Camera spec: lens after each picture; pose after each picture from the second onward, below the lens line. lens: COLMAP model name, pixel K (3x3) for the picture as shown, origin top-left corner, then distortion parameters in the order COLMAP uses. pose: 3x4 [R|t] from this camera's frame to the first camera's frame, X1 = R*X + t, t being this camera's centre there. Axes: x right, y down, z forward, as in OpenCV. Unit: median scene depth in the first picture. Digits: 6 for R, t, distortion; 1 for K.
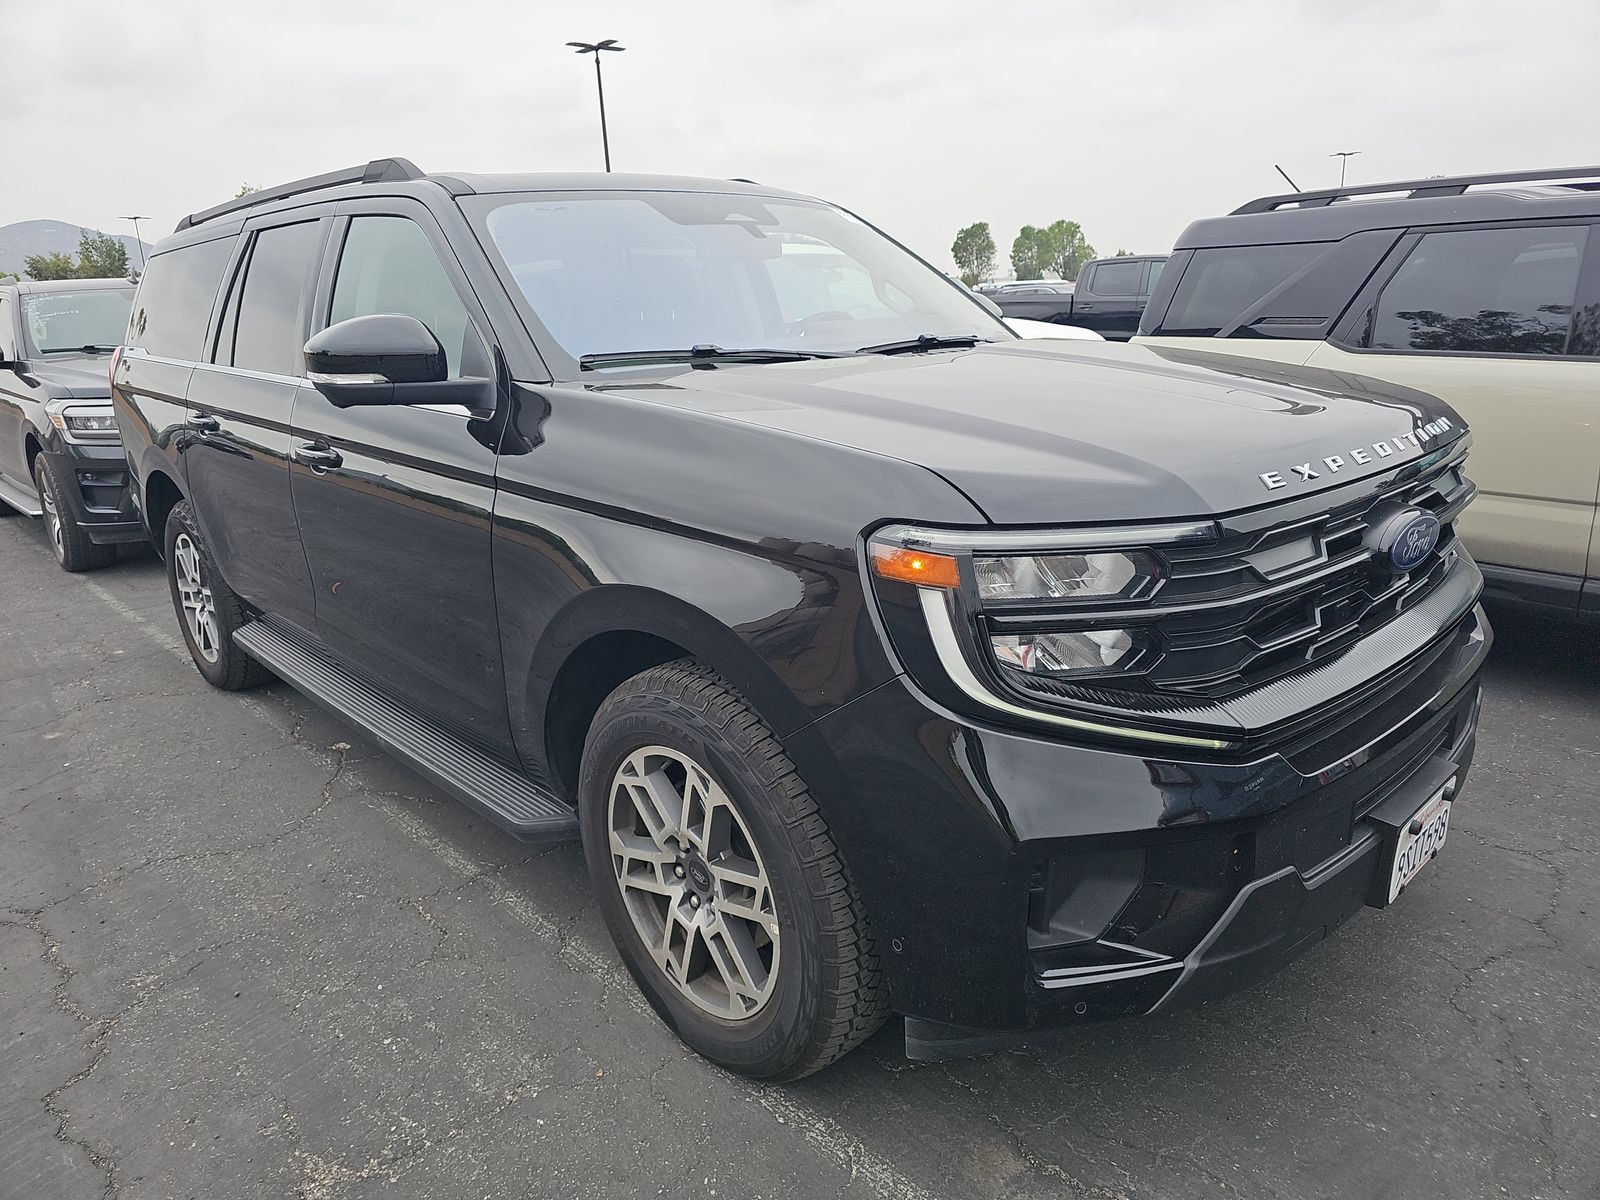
lens RADIAL K [[1061.1, 0, 800.0], [0, 1061.1, 600.0], [0, 0, 1]] dist [0.042976, 0.001079]
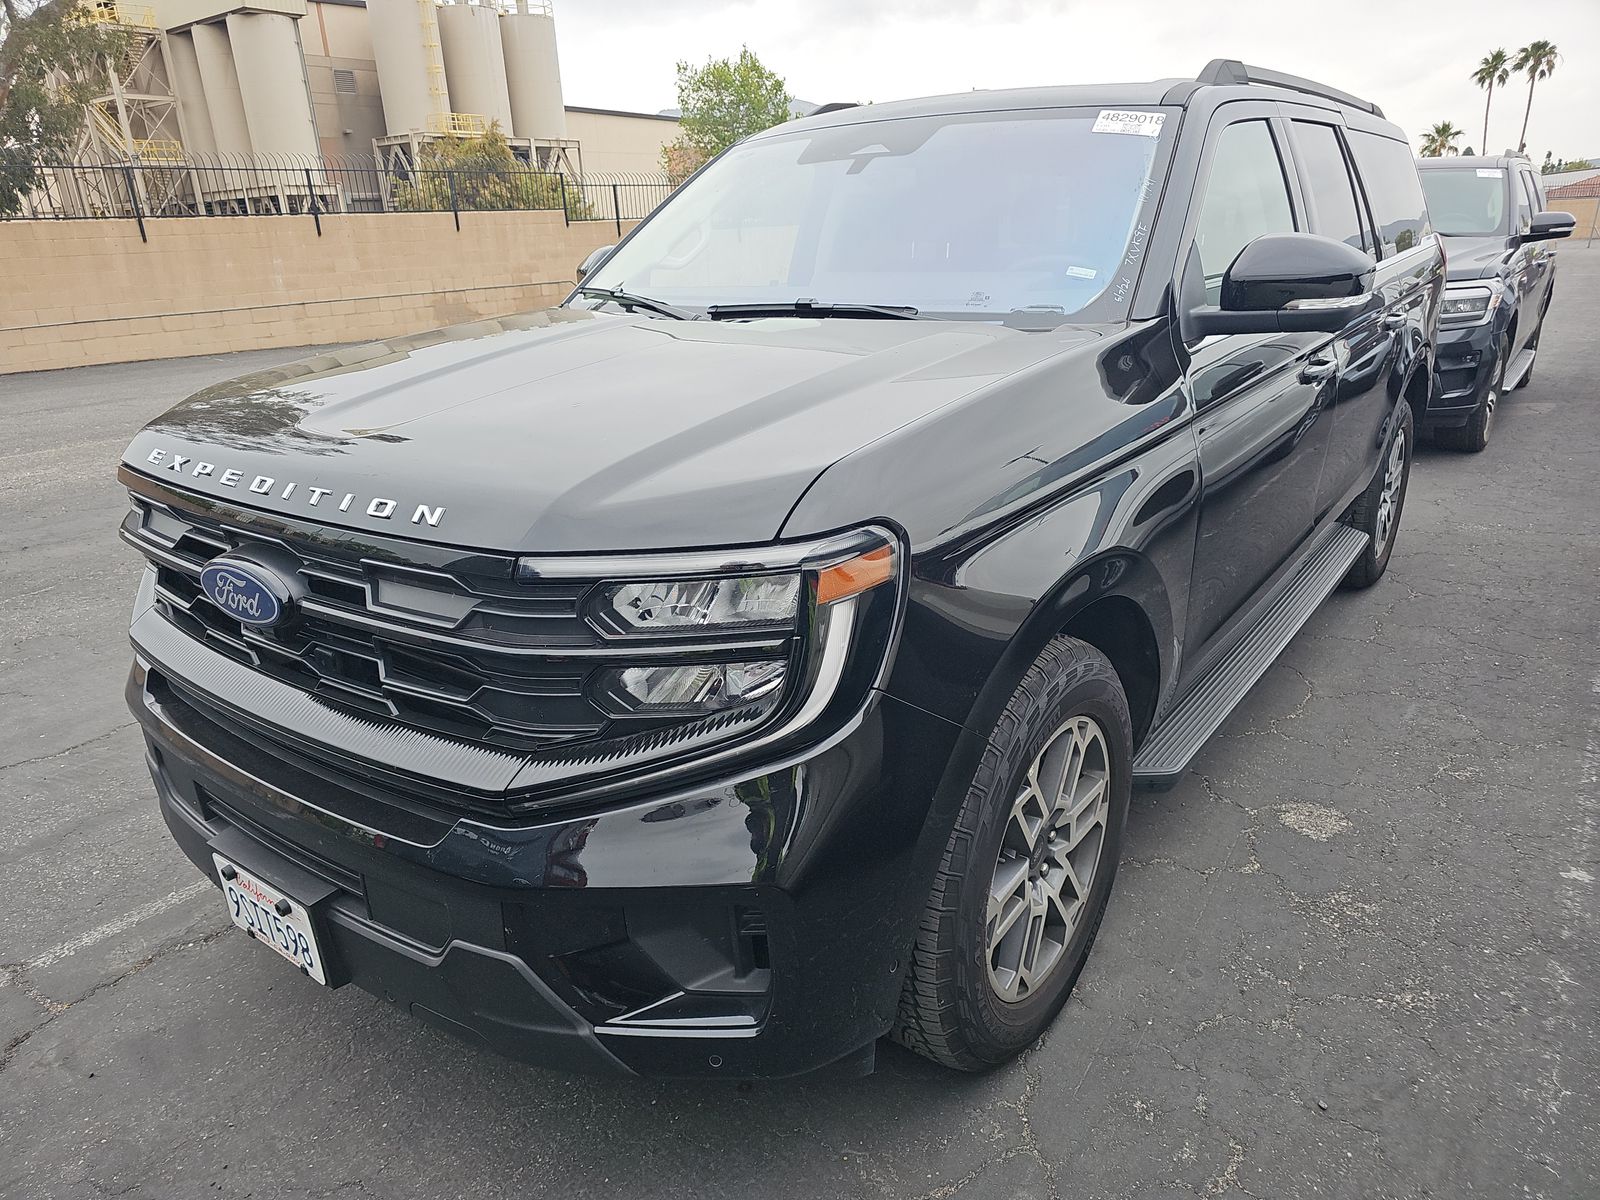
lens RADIAL K [[1061.1, 0, 800.0], [0, 1061.1, 600.0], [0, 0, 1]] dist [0.042976, 0.001079]
pose [[0.165470, 0.363963, -0.916597, 1.186214], [-0.243985, 0.915626, 0.319531, -0.360756], [0.955558, 0.170764, 0.240310, 0.996279]]
